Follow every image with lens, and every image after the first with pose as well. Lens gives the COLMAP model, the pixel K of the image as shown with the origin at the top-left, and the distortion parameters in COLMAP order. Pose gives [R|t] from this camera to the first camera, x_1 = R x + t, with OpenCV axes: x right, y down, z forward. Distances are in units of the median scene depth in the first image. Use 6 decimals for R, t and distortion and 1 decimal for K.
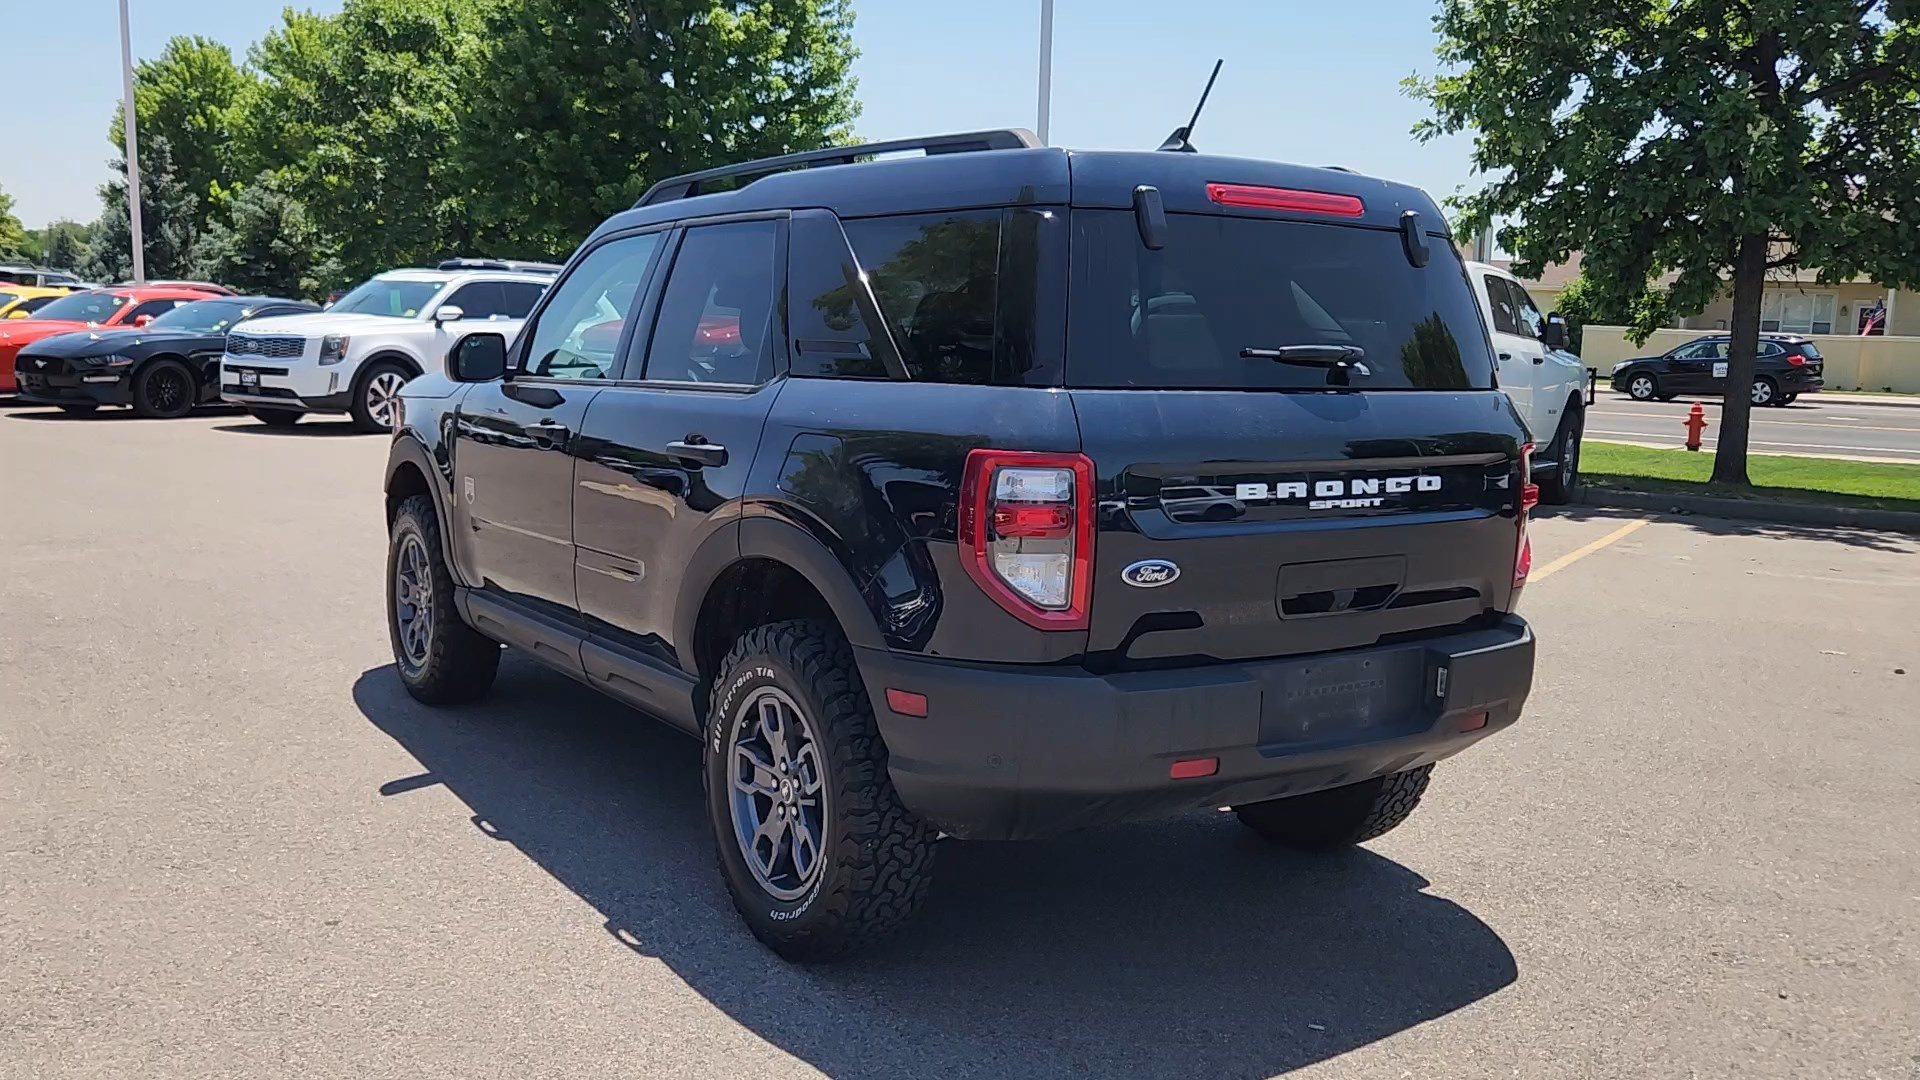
lens RADIAL K [[1643.9, 0, 954.4], [0, 1643.9, 543.9], [0, 0, 1]] dist [0.029395, -0.003650]
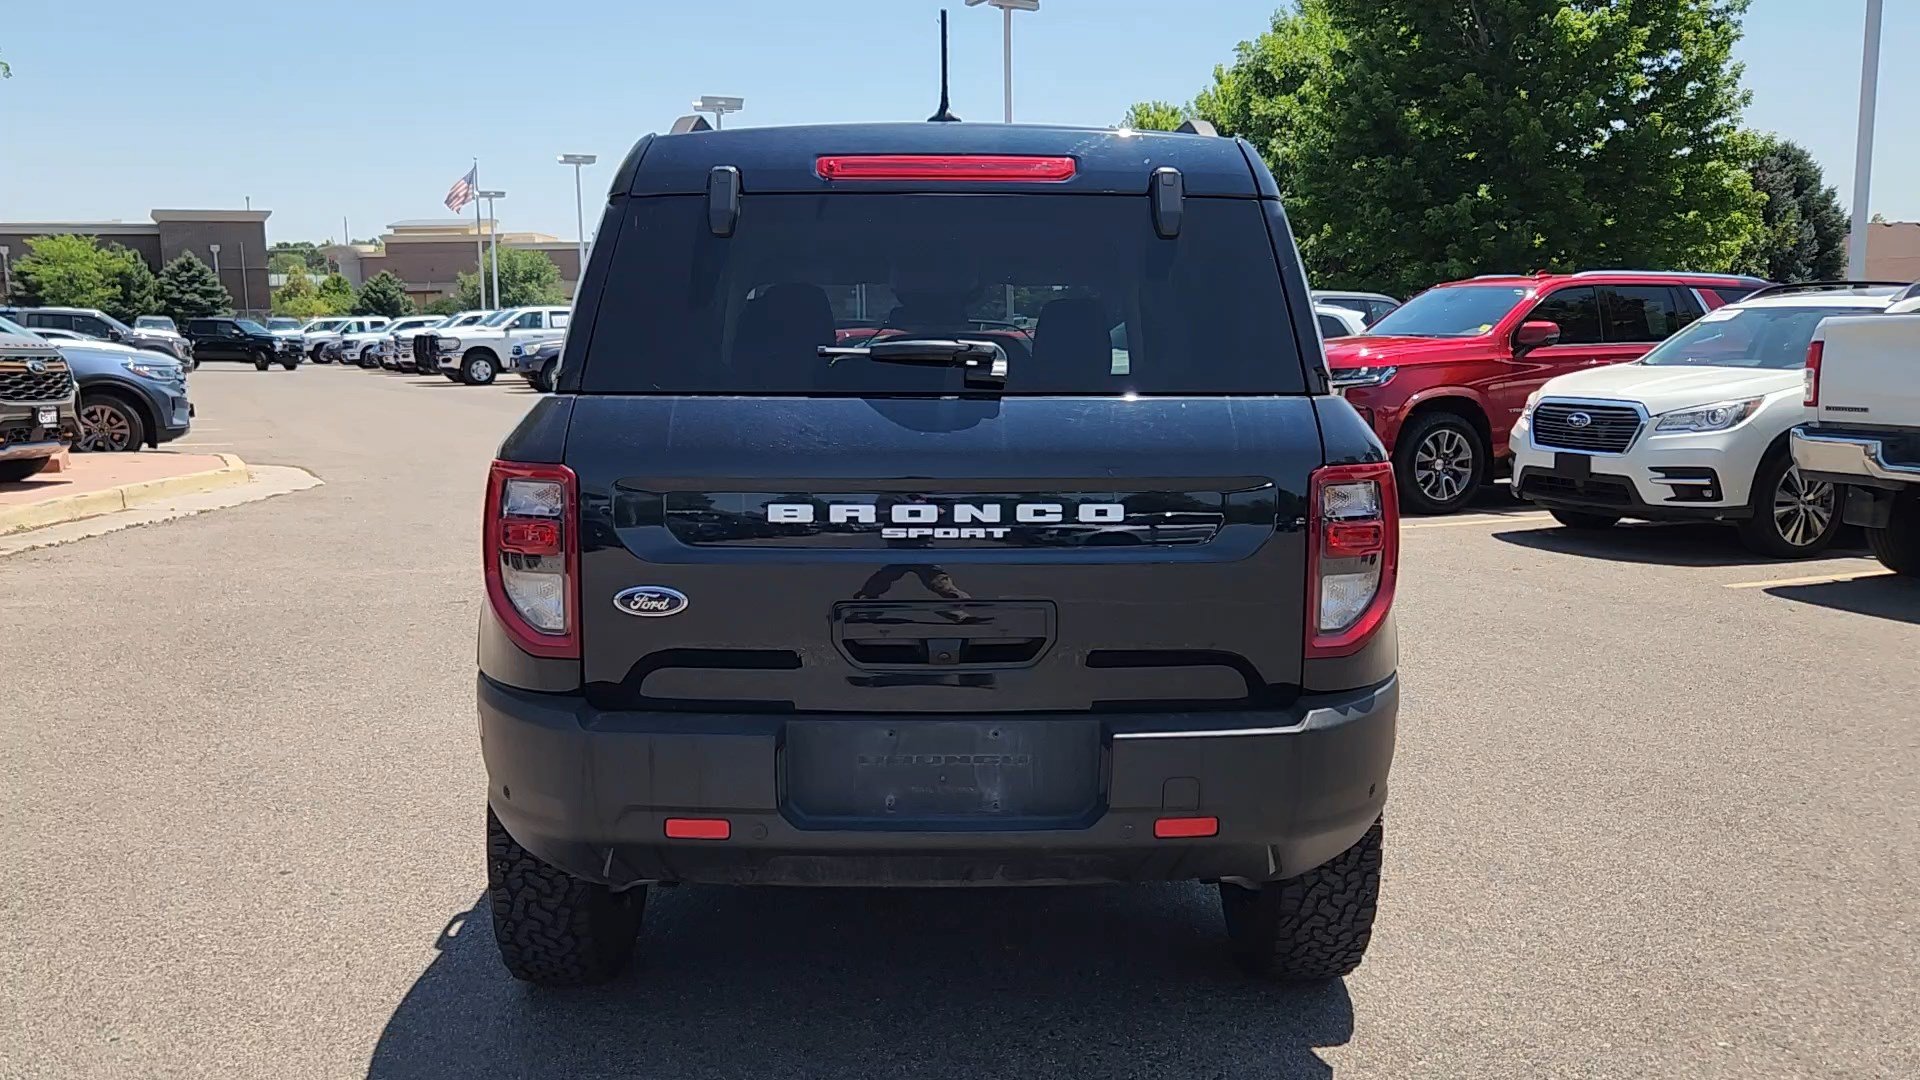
lens RADIAL K [[1643.9, 0, 963.9], [0, 1643.9, 537.4], [0, 0, 1]] dist [0.029395, -0.003650]
pose [[0.838875, 0.036196, -0.543119, 0.677987], [-0.048579, 0.998783, -0.008468, -0.015626], [0.542151, 0.033488, 0.839613, 0.314939]]
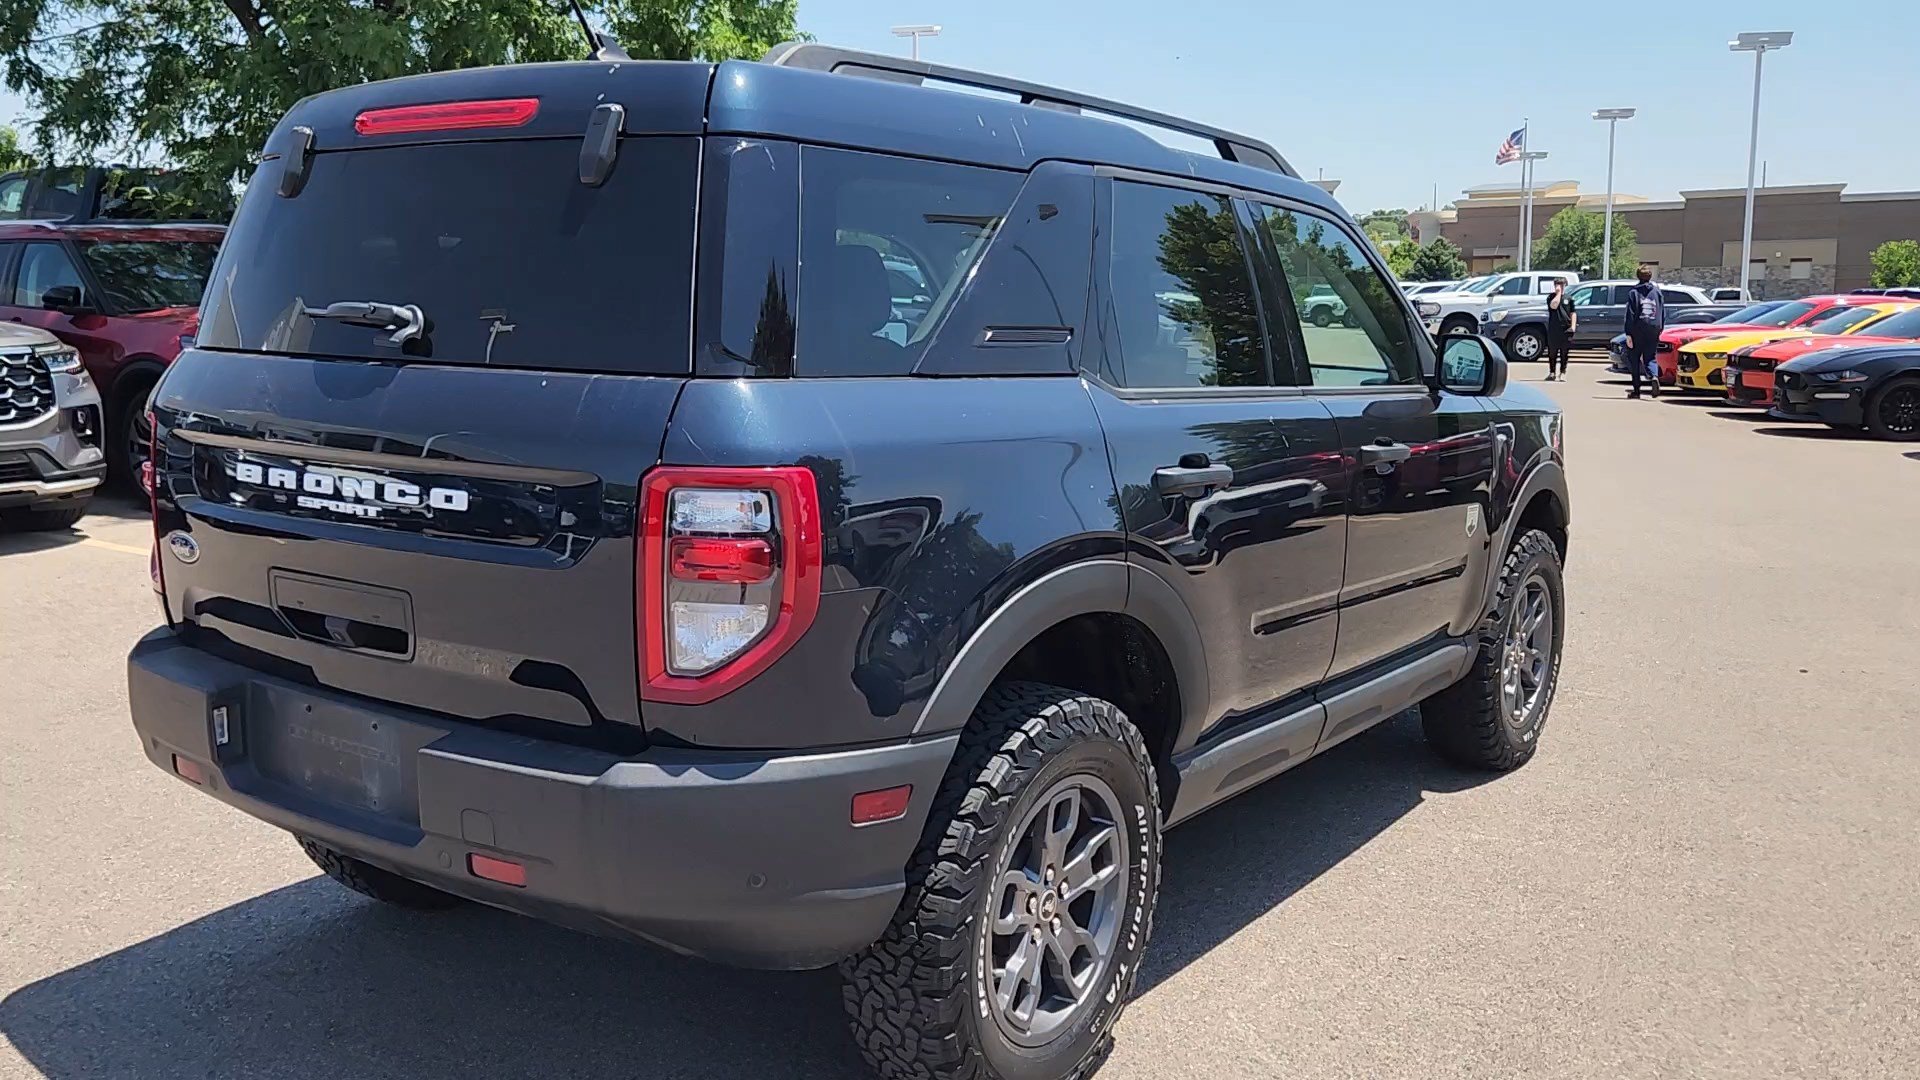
lens RADIAL K [[1643.9, 0, 959.5], [0, 1643.9, 538.7], [0, 0, 1]] dist [0.029395, -0.003650]
pose [[0.346372, 0.113175, -0.931245, 1.042723], [-0.130638, 0.988842, 0.071584, -0.101185], [0.928956, 0.096861, 0.357293, 0.979485]]
